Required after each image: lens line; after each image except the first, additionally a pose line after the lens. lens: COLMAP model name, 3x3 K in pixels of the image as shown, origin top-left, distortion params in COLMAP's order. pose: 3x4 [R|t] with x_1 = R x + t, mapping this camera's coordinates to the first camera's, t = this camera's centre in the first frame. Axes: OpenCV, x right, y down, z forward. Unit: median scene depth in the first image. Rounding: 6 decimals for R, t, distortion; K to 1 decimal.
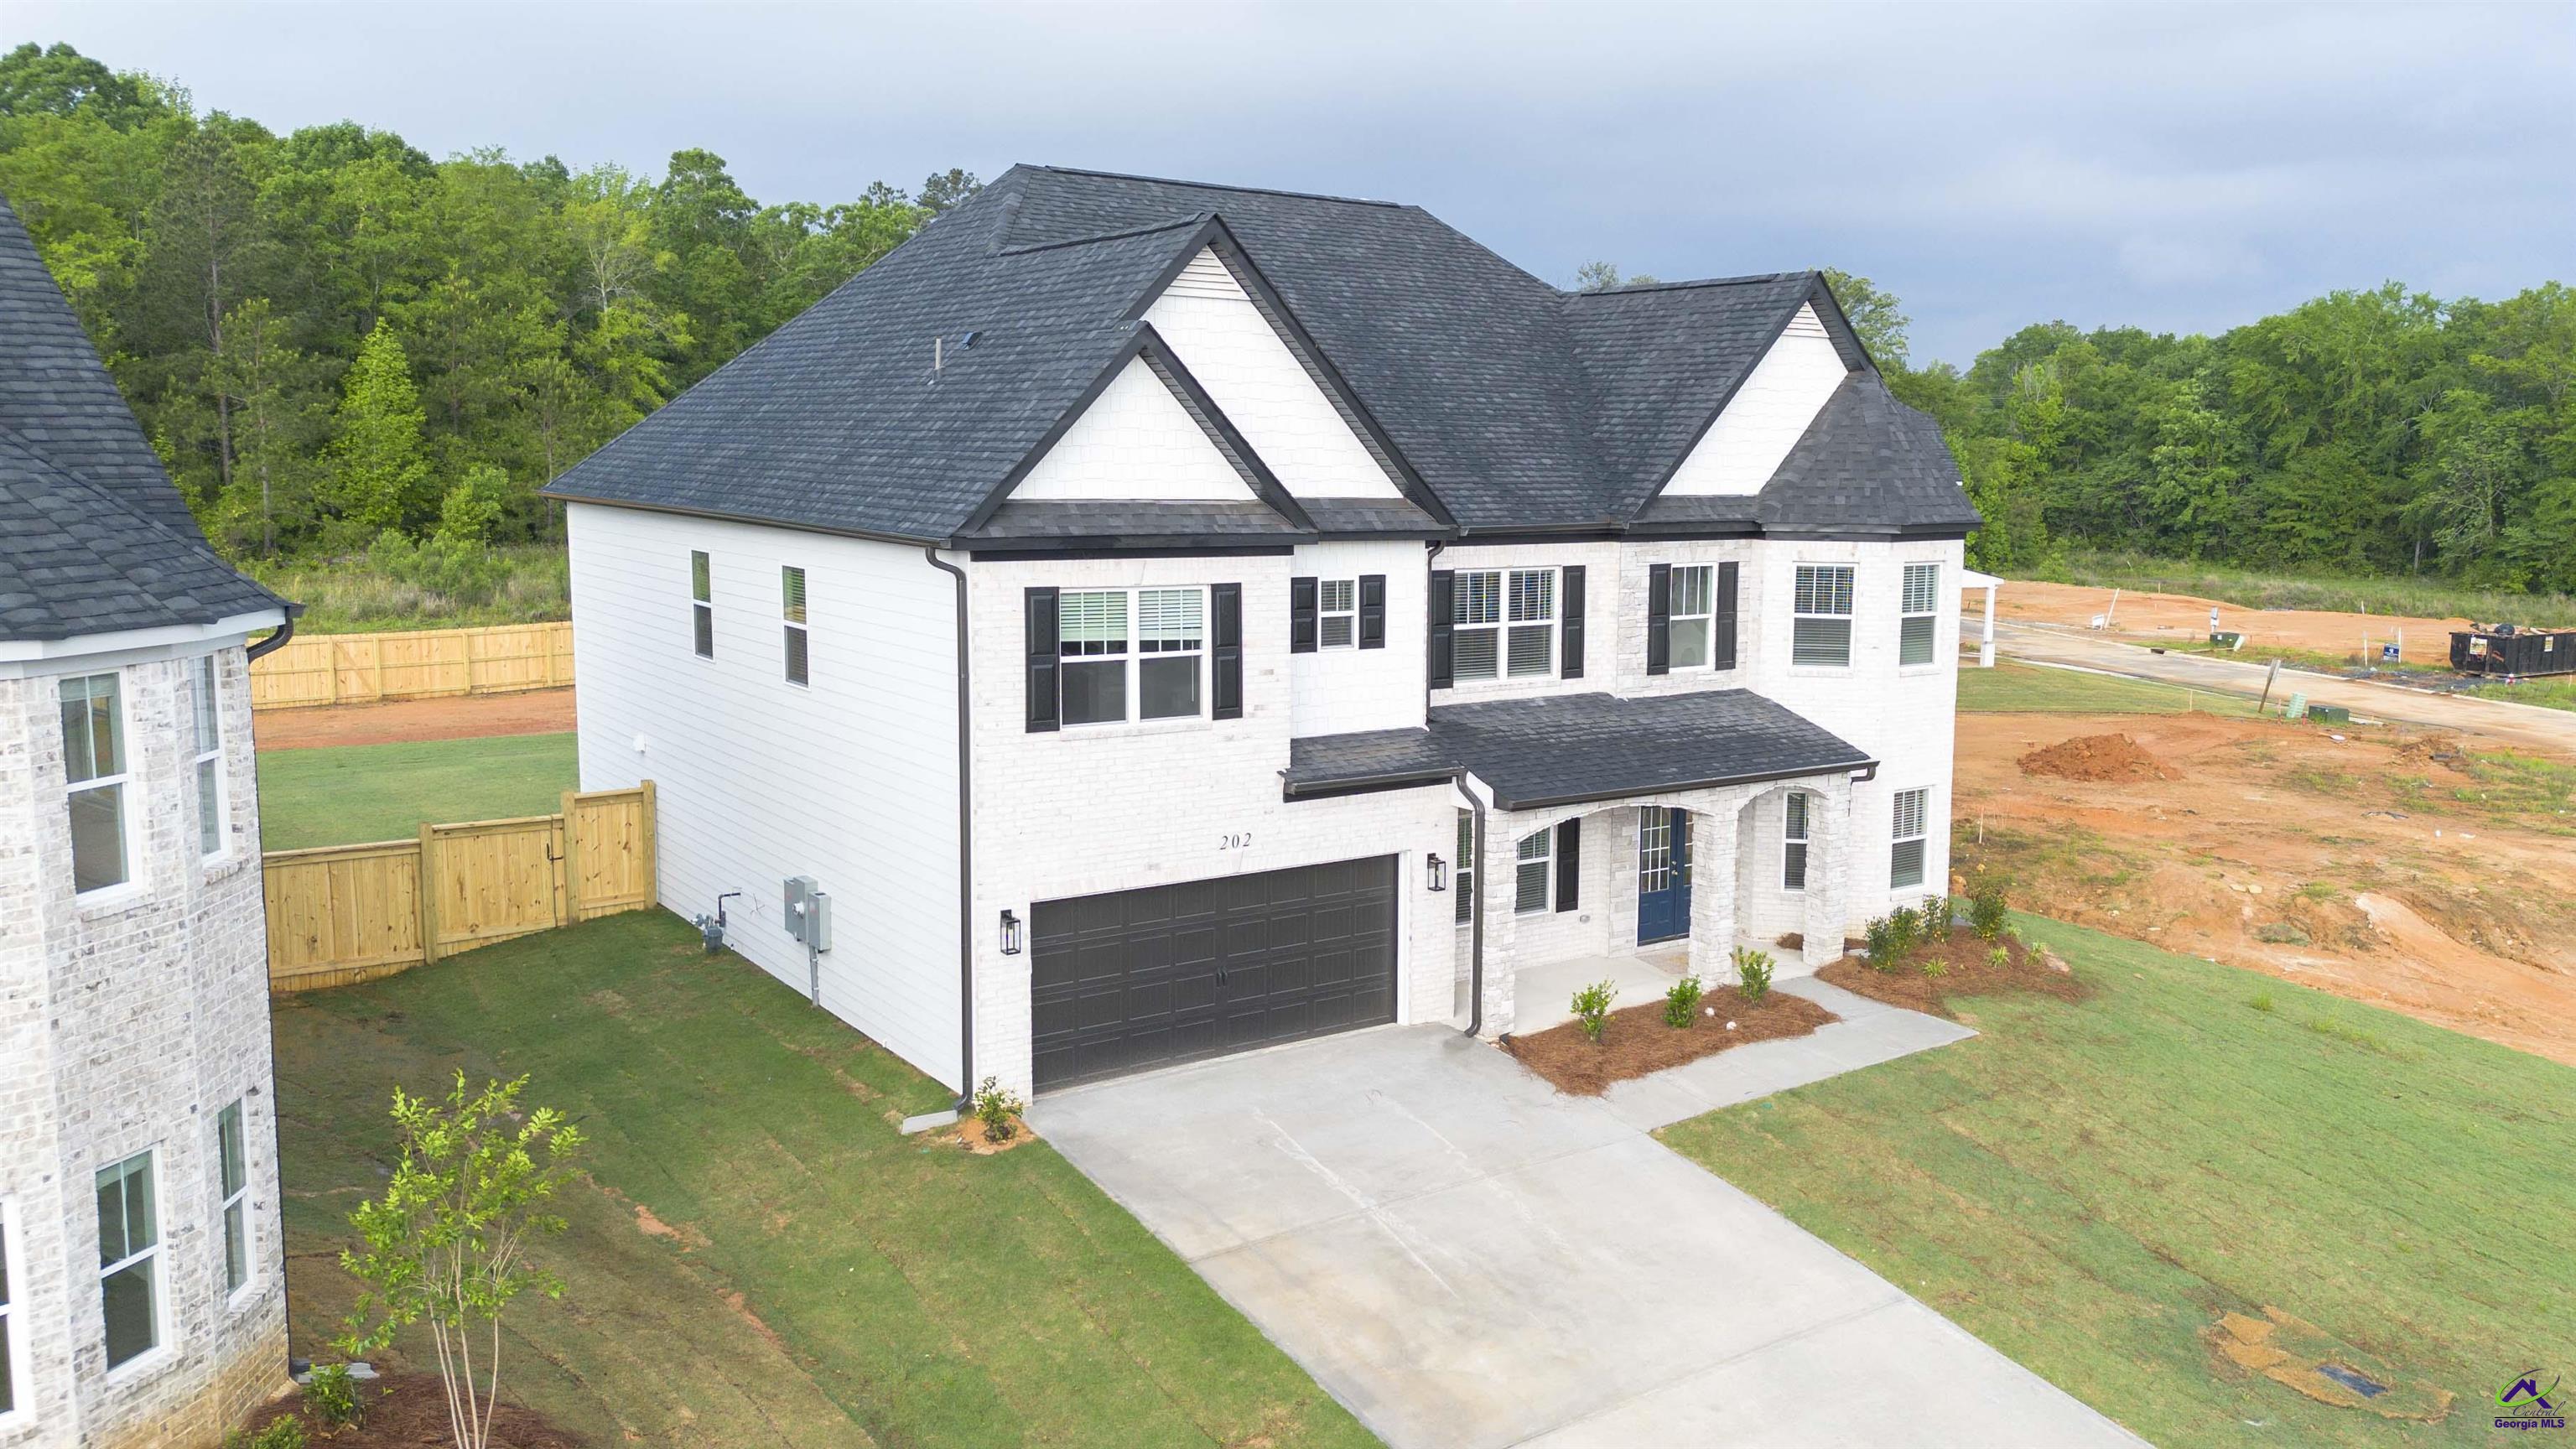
lens RADIAL K [[1985.0, 0, 1416.0], [0, 1985.0, 726.4], [0, 0, 1]] dist [0.110159, -0.145383]
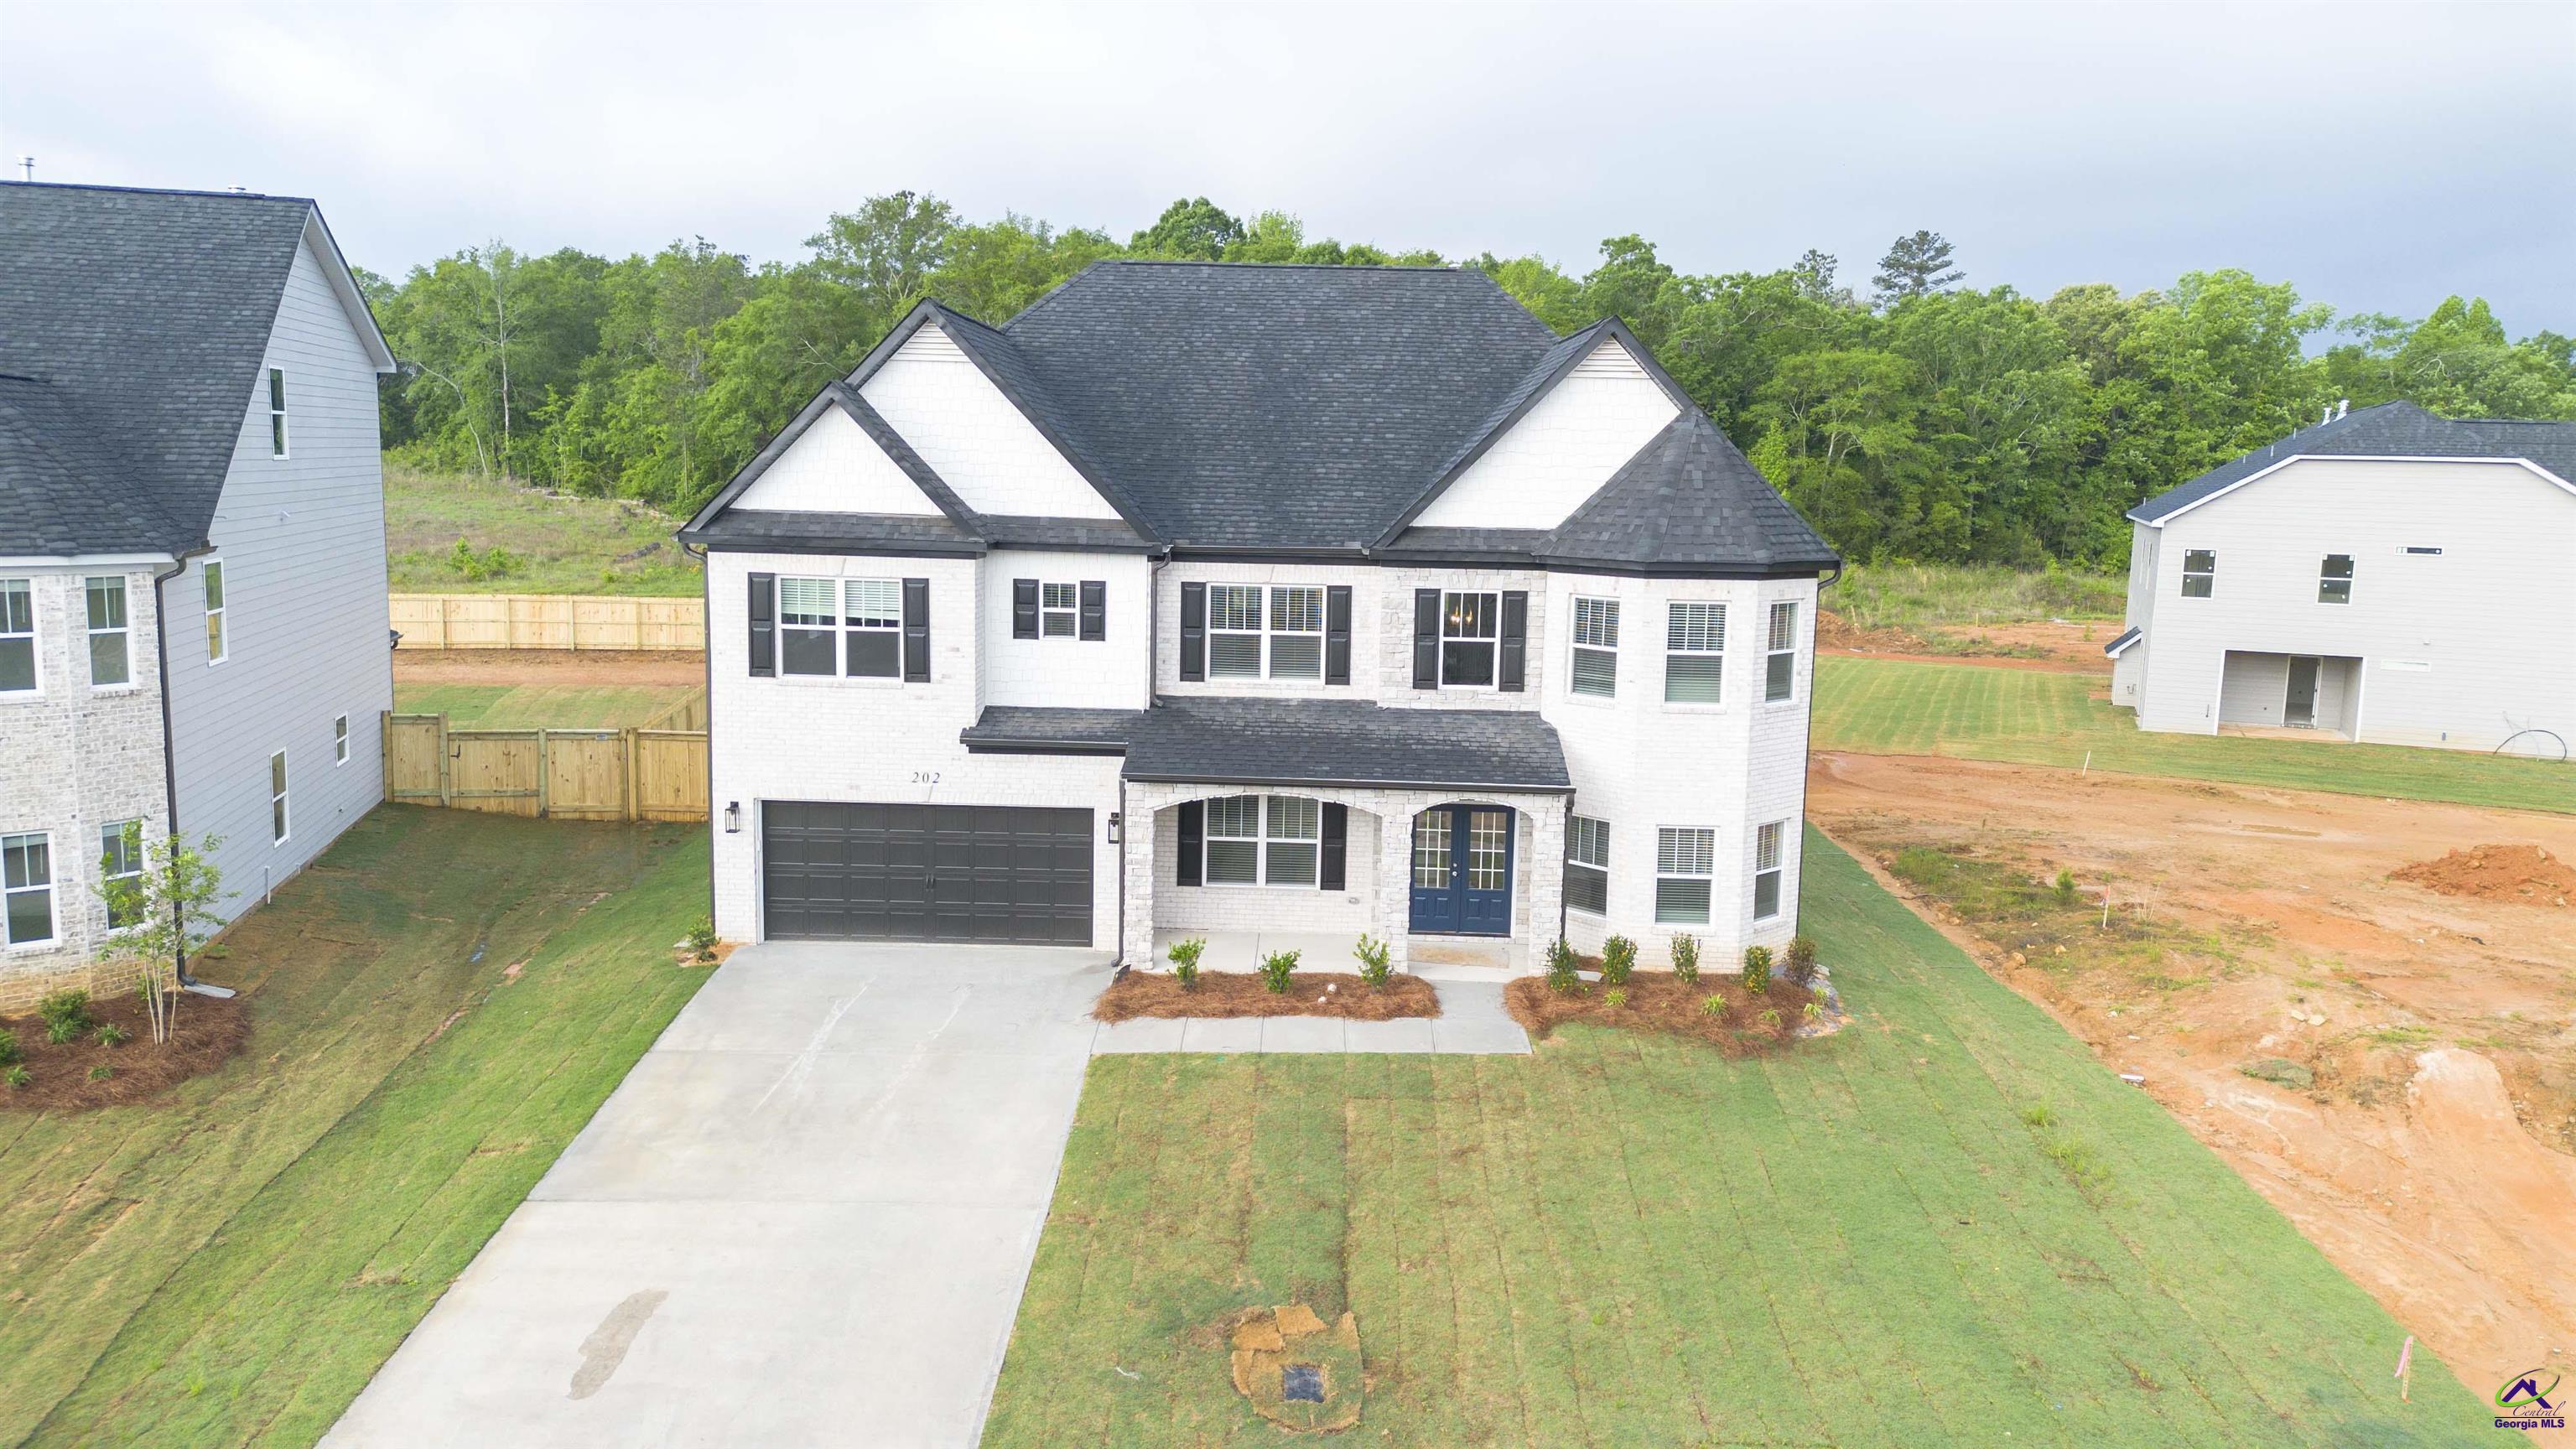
lens RADIAL K [[1806.4, 0, 1286.8], [0, 1806.4, 714.8], [0, 0, 1]] dist [0.096179, -0.104818]
pose [[0.793187, 0.088097, -0.602572, 0.755844], [-0.097048, 0.995122, 0.017739, -0.025136], [0.601195, 0.044408, 0.797867, 0.180247]]
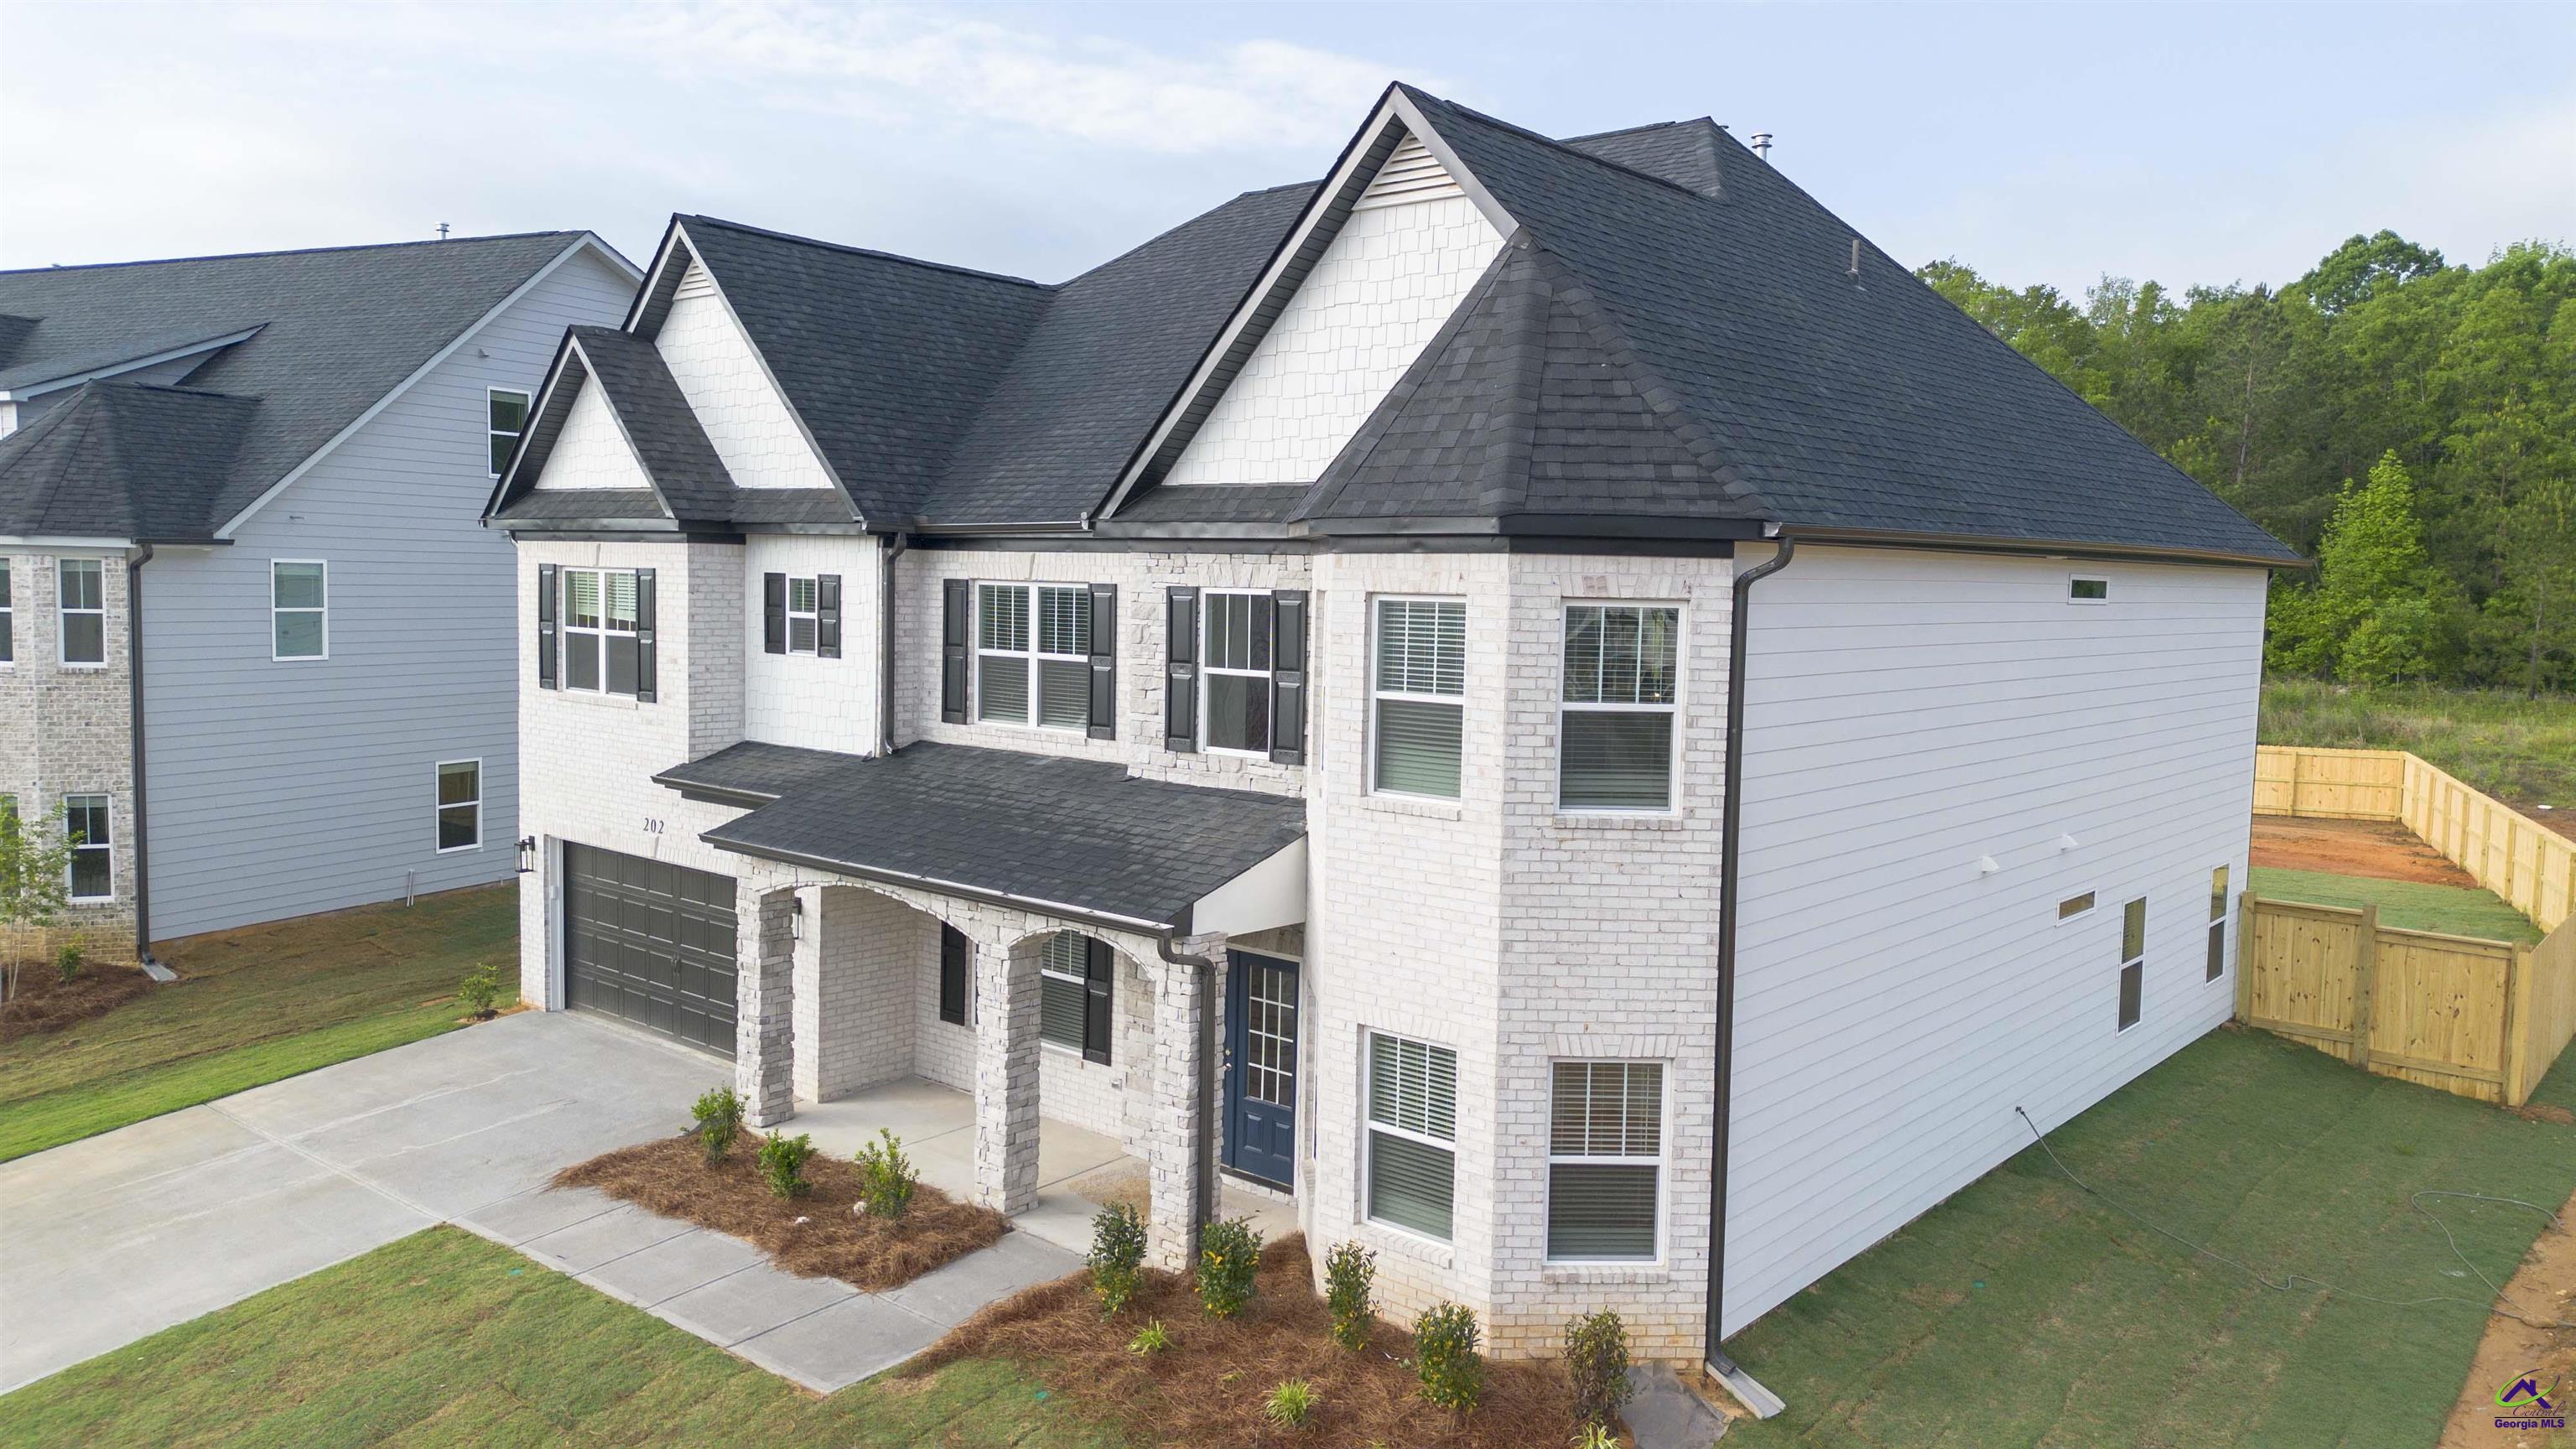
lens RADIAL K [[1806.4, 0, 1286.8], [0, 1806.4, 714.8], [0, 0, 1]] dist [0.096179, -0.104818]
pose [[0.223197, 0.066578, -0.972497, 0.822345], [-0.154672, 0.987444, 0.032103, -0.072121], [0.962424, 0.143253, 0.230692, 1.016642]]
